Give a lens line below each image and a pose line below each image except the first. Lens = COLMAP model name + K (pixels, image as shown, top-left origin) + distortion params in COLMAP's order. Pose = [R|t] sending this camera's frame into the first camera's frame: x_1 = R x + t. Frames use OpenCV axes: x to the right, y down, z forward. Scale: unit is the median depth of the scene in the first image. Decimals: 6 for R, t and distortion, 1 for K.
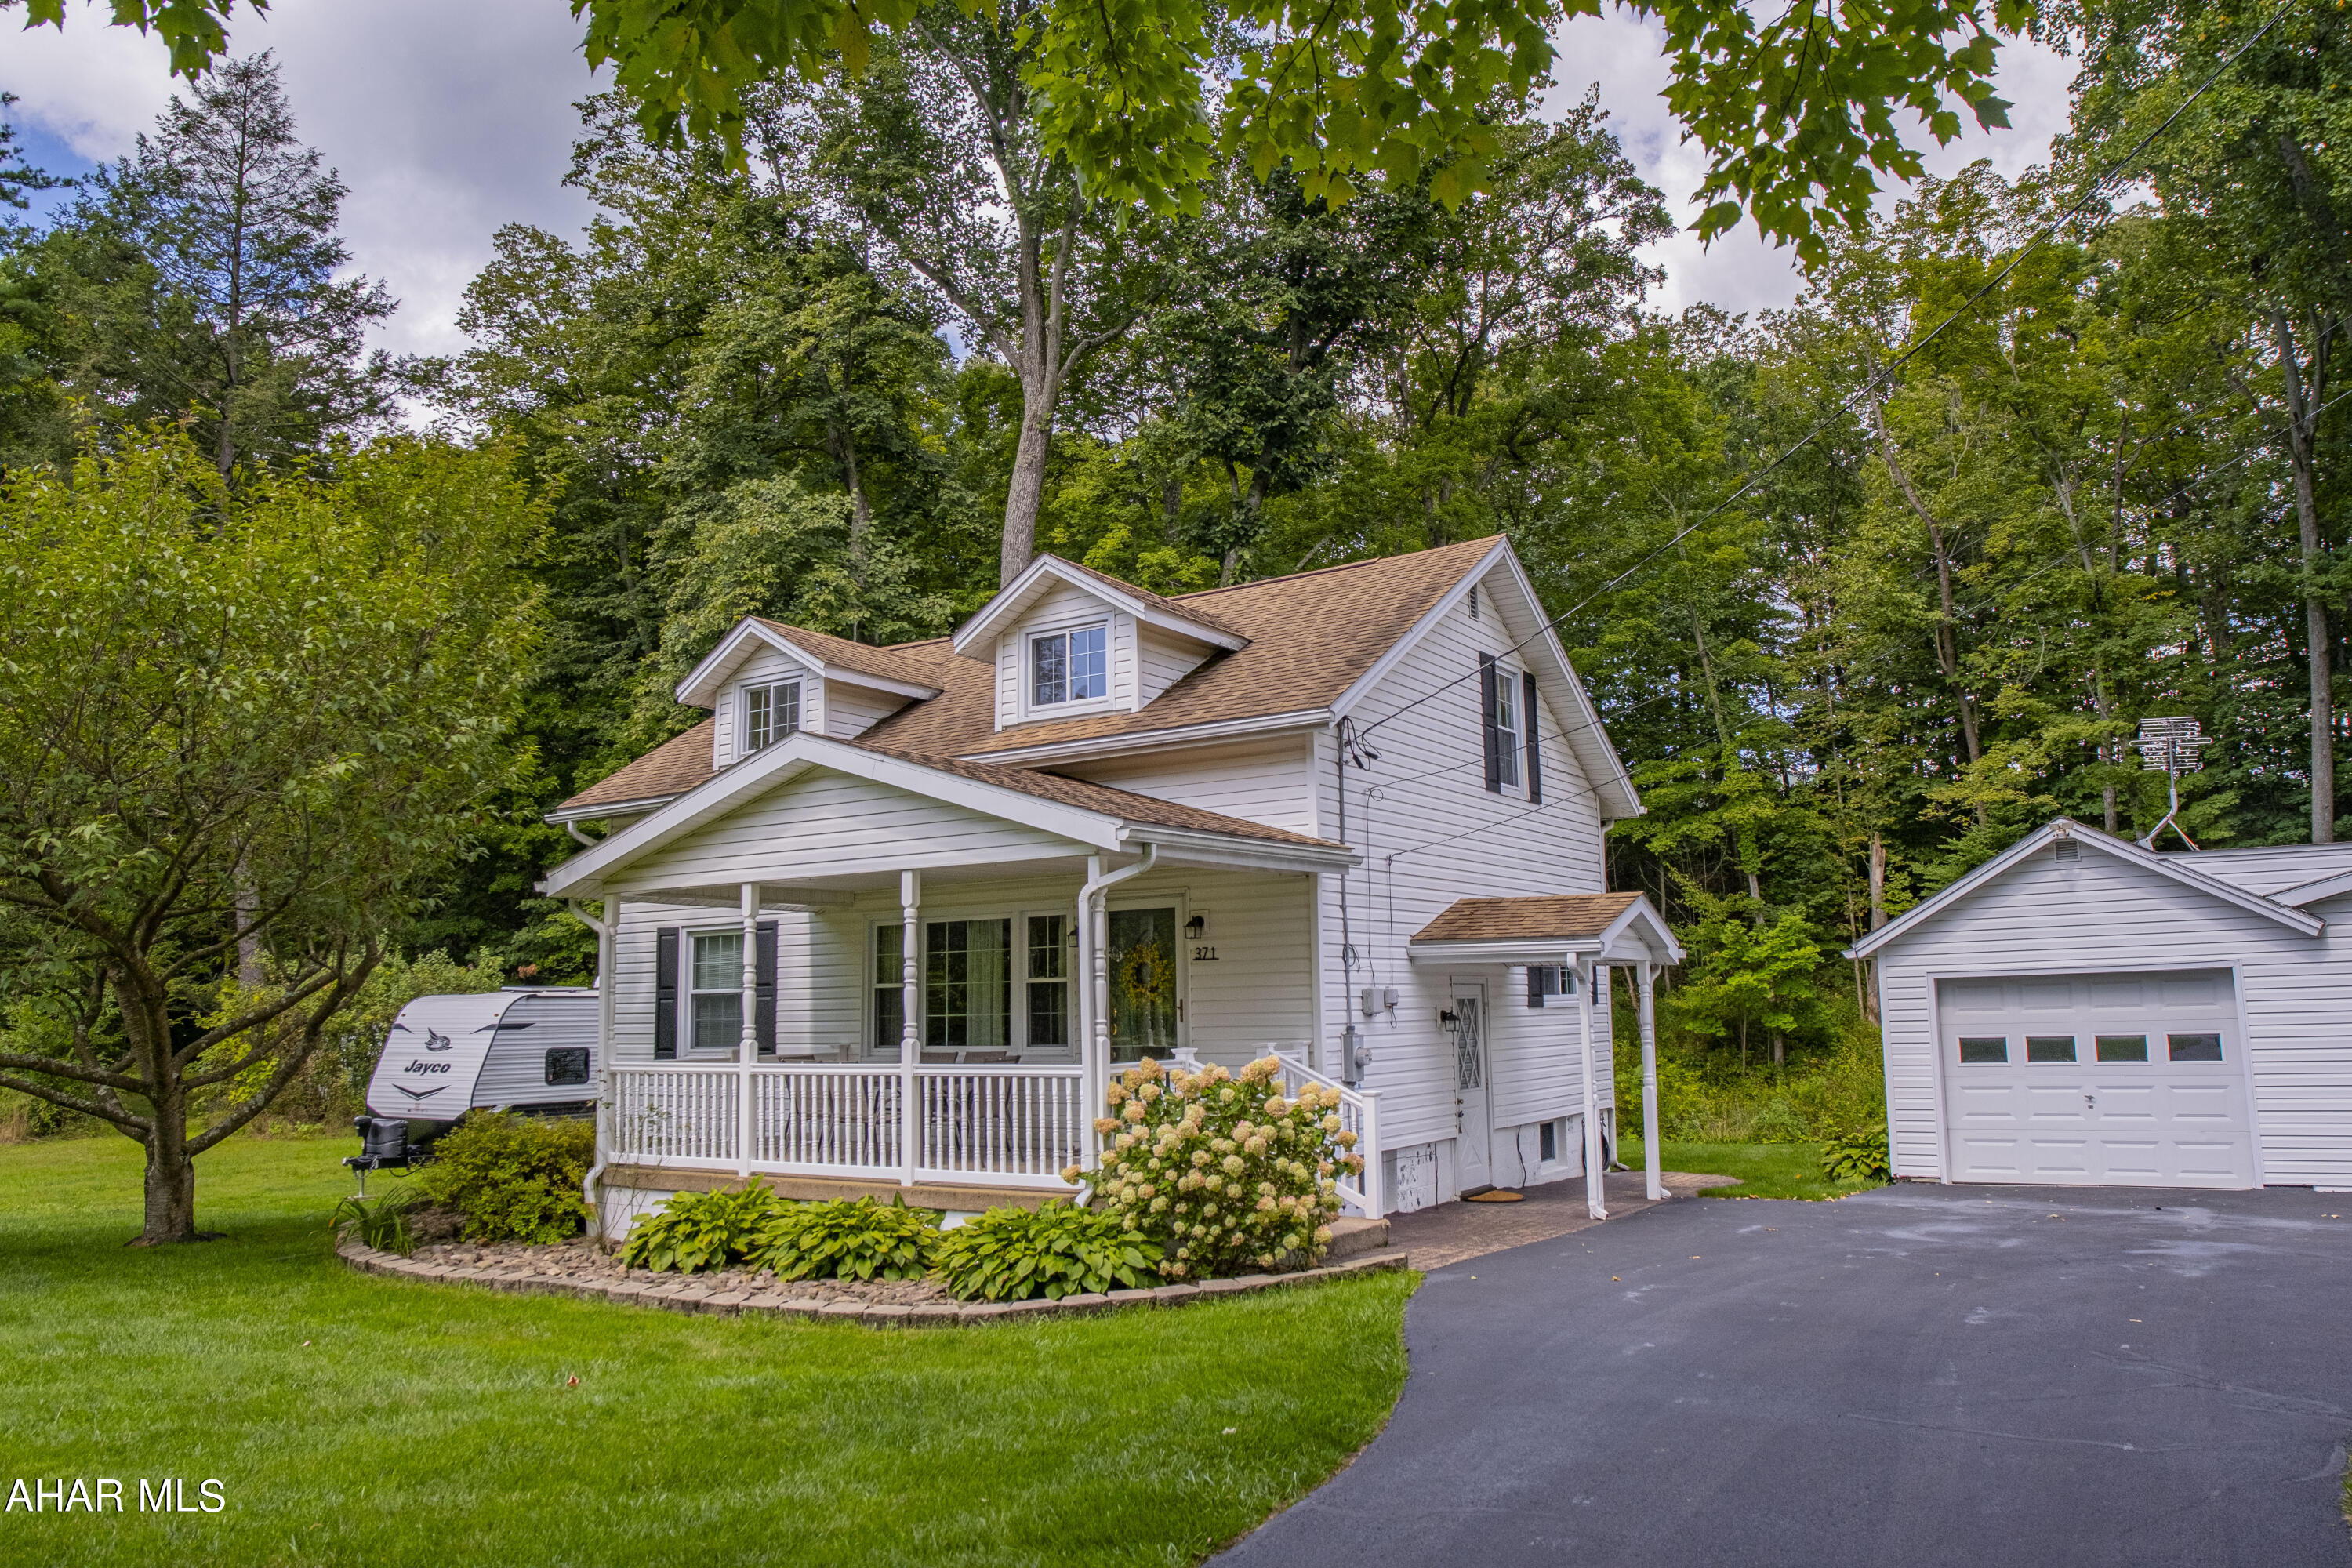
lens RADIAL K [[1664.6, 0, 1178.9], [0, 1664.6, 779.2], [0, 0, 1]] dist [-0.083170, 0.053718]
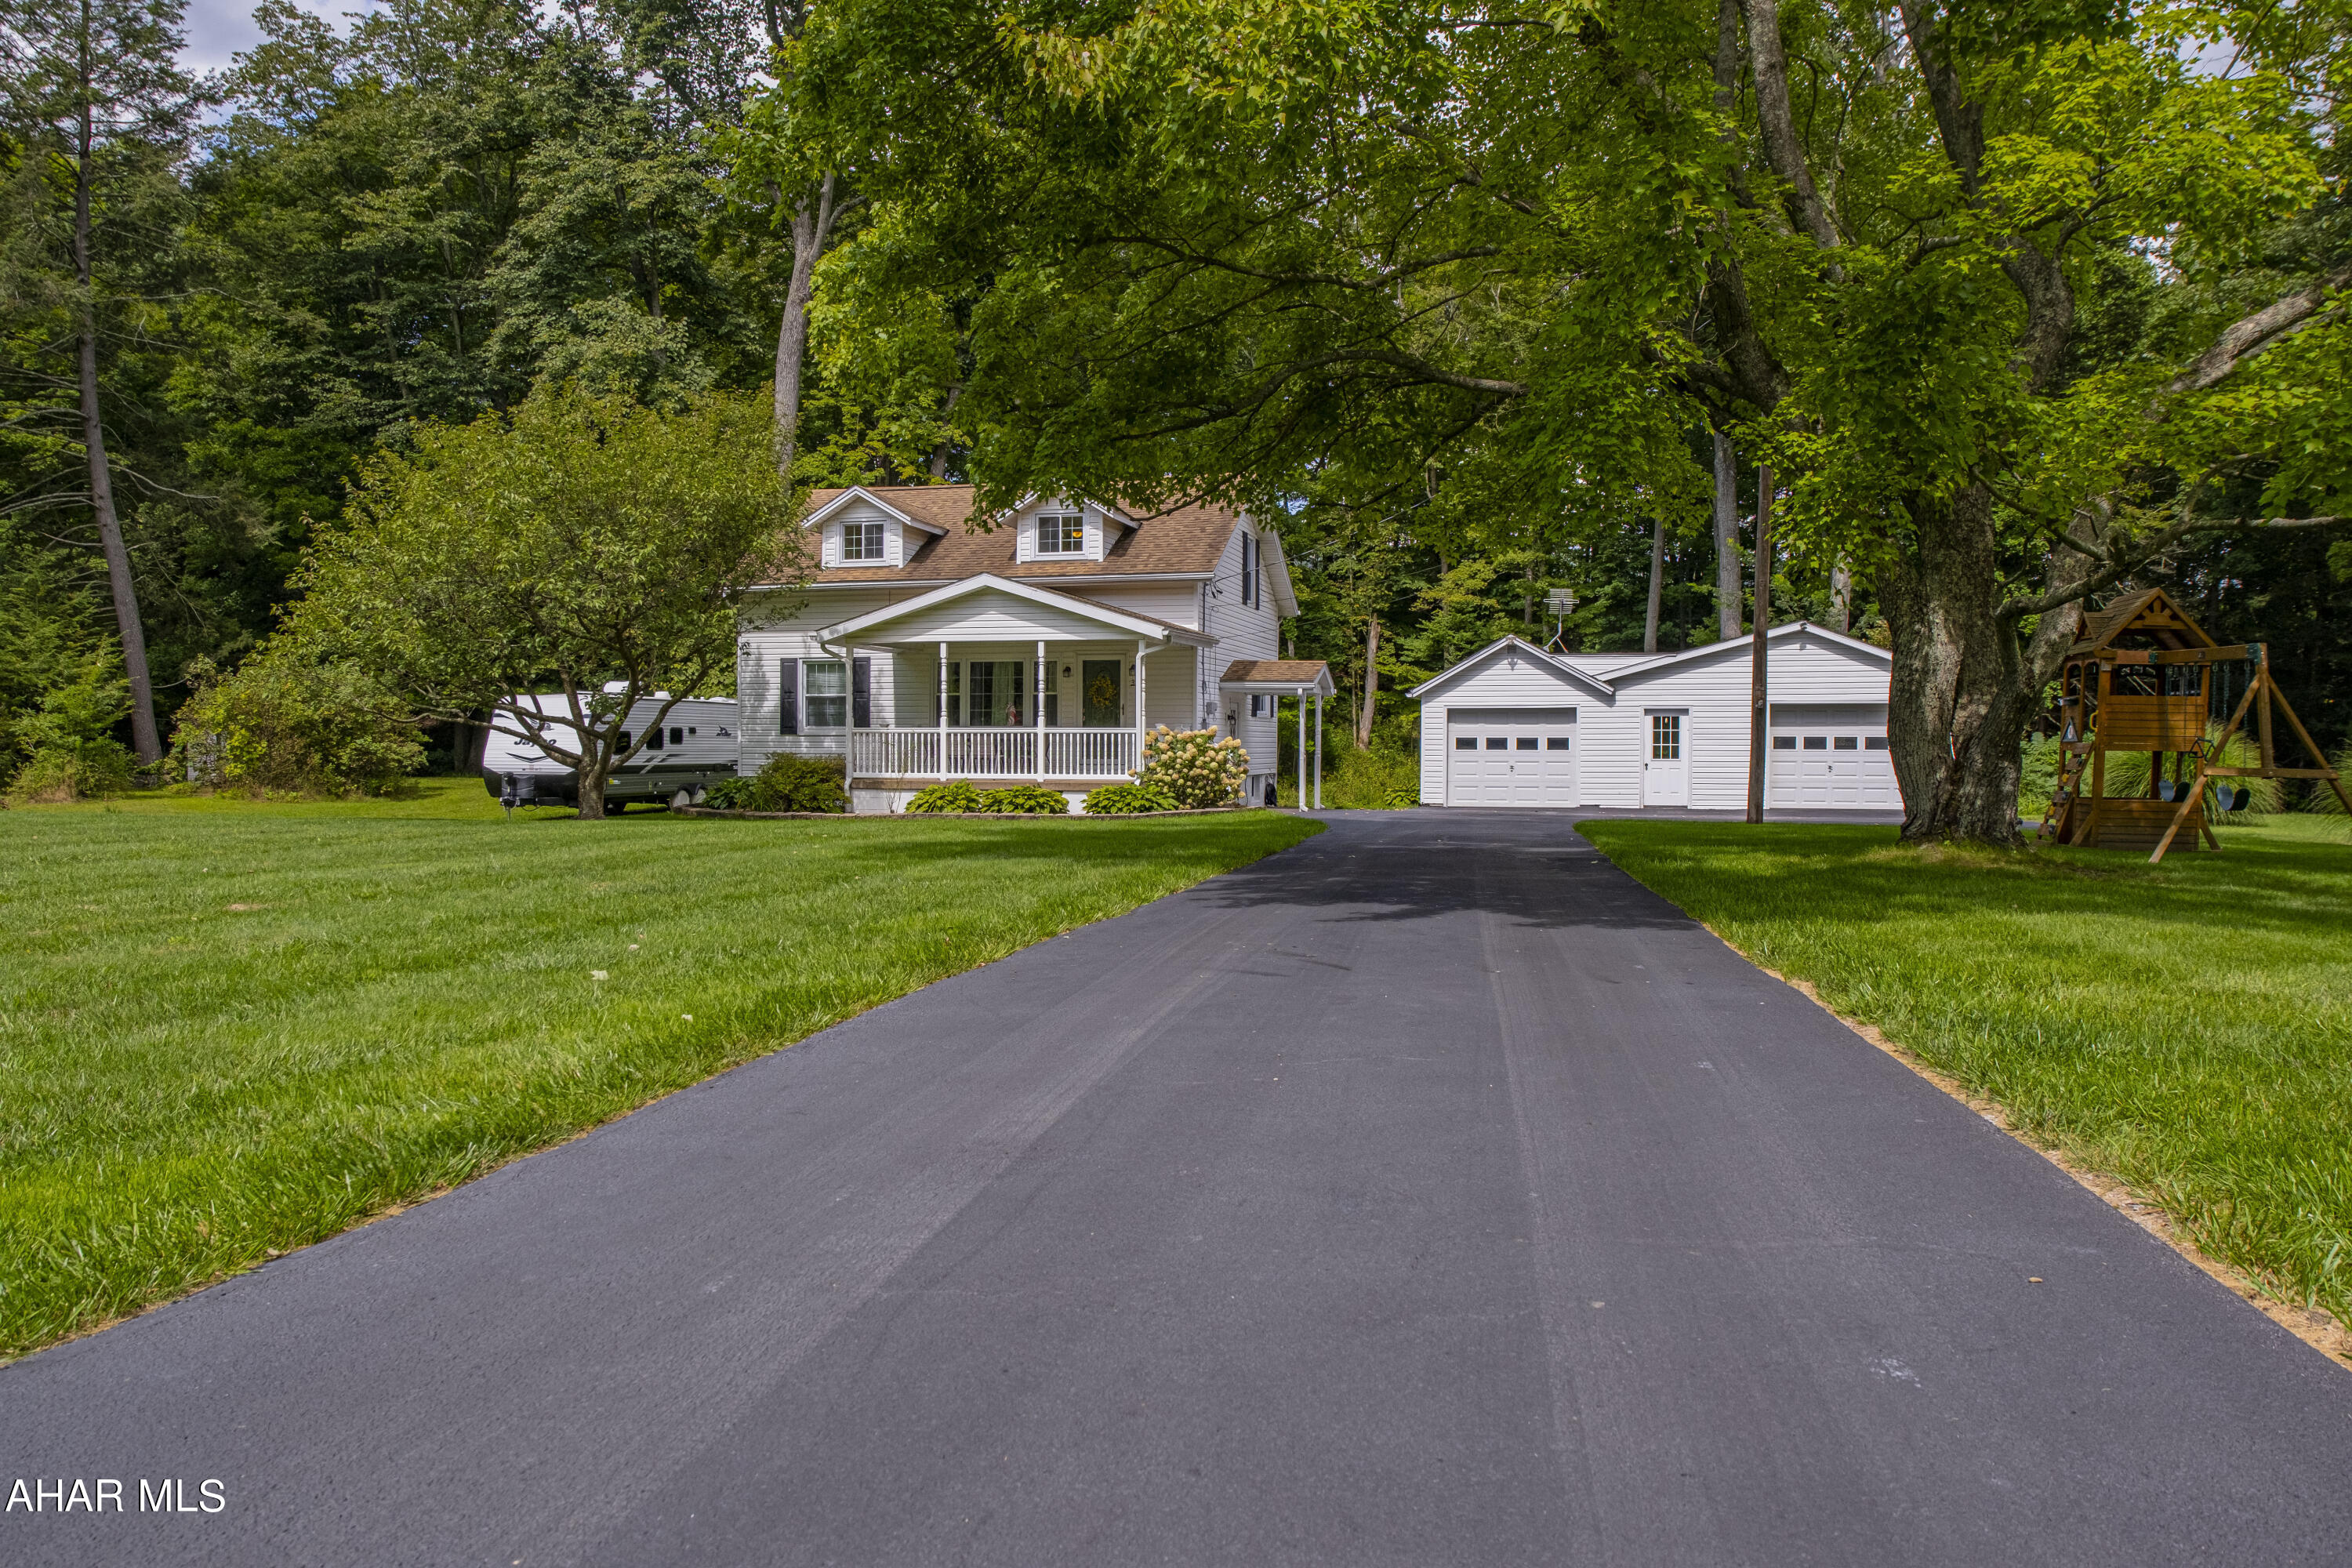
lens RADIAL K [[1664.6, 0, 1178.9], [0, 1664.6, 779.2], [0, 0, 1]] dist [-0.083170, 0.053718]
pose [[0.949390, 0.016348, 0.313673, -0.490818], [-0.065508, 0.986990, 0.146834, -0.071518], [-0.307191, -0.159951, 0.938109, -0.831721]]
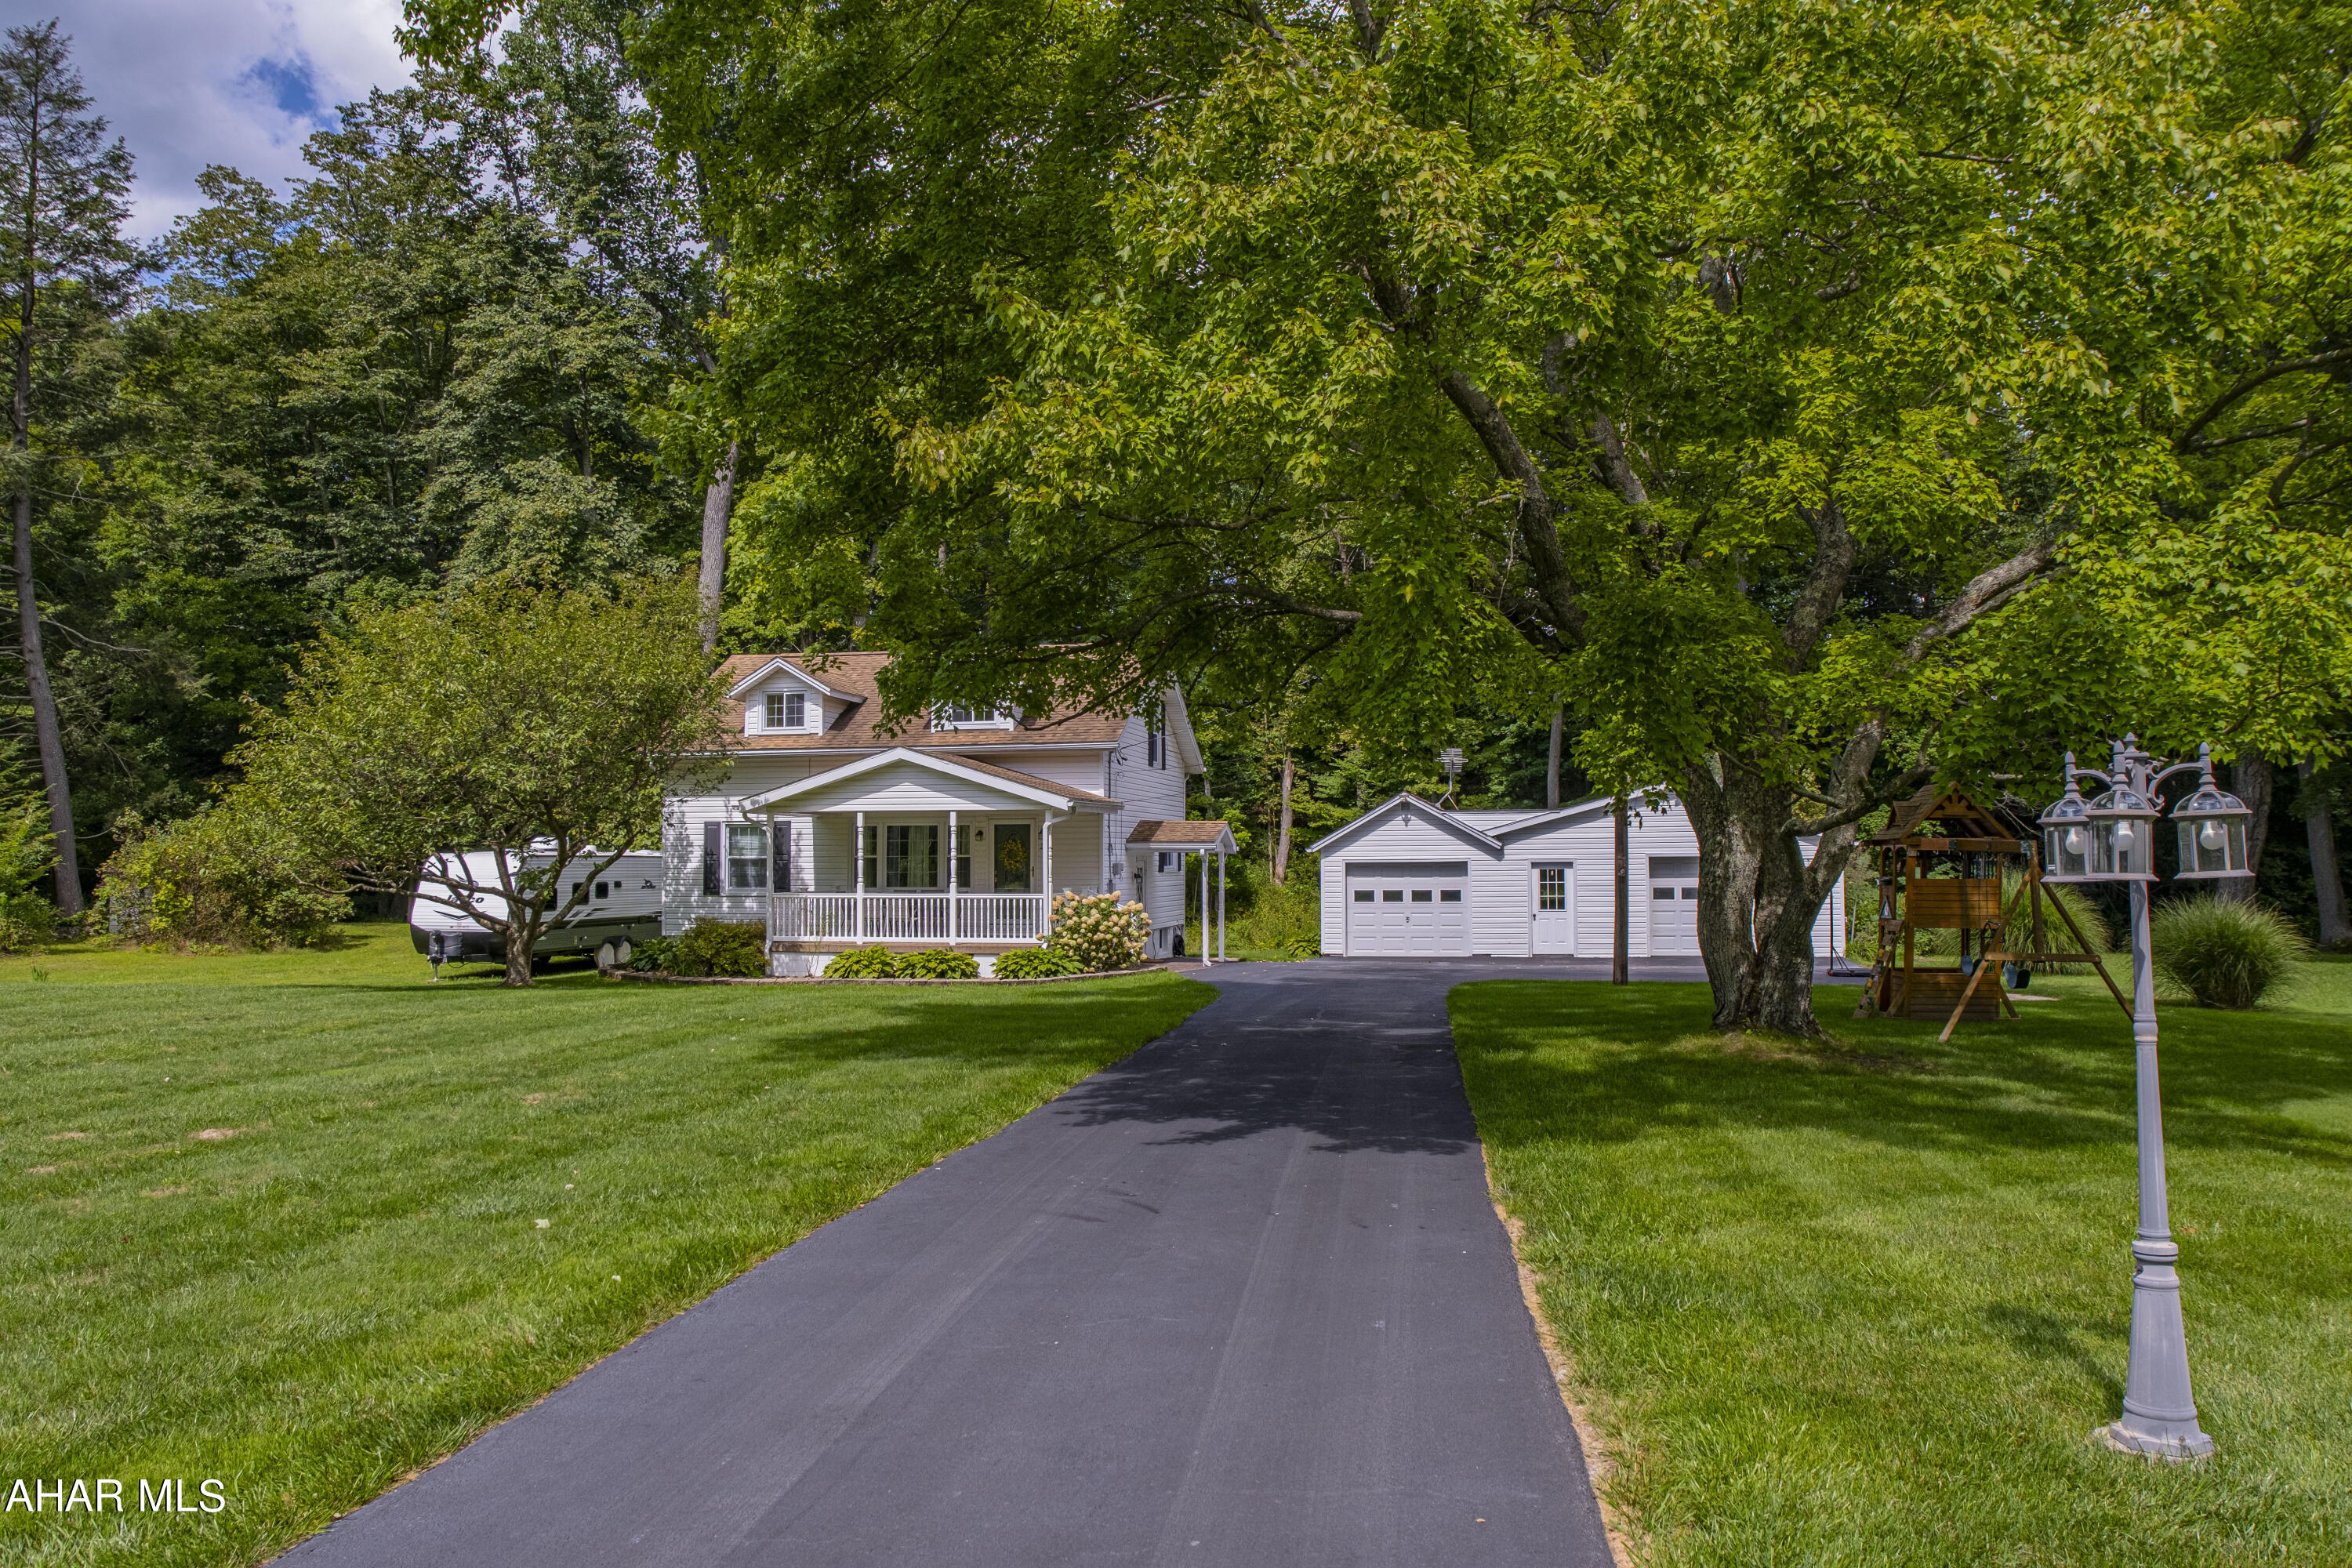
lens RADIAL K [[1664.6, 0, 1178.9], [0, 1664.6, 779.2], [0, 0, 1]] dist [-0.083170, 0.053718]
pose [[0.935580, 0.033287, 0.351541, -0.496241], [-0.063144, 0.995271, 0.073810, -0.129973], [-0.347422, -0.091253, 0.933258, -0.917856]]
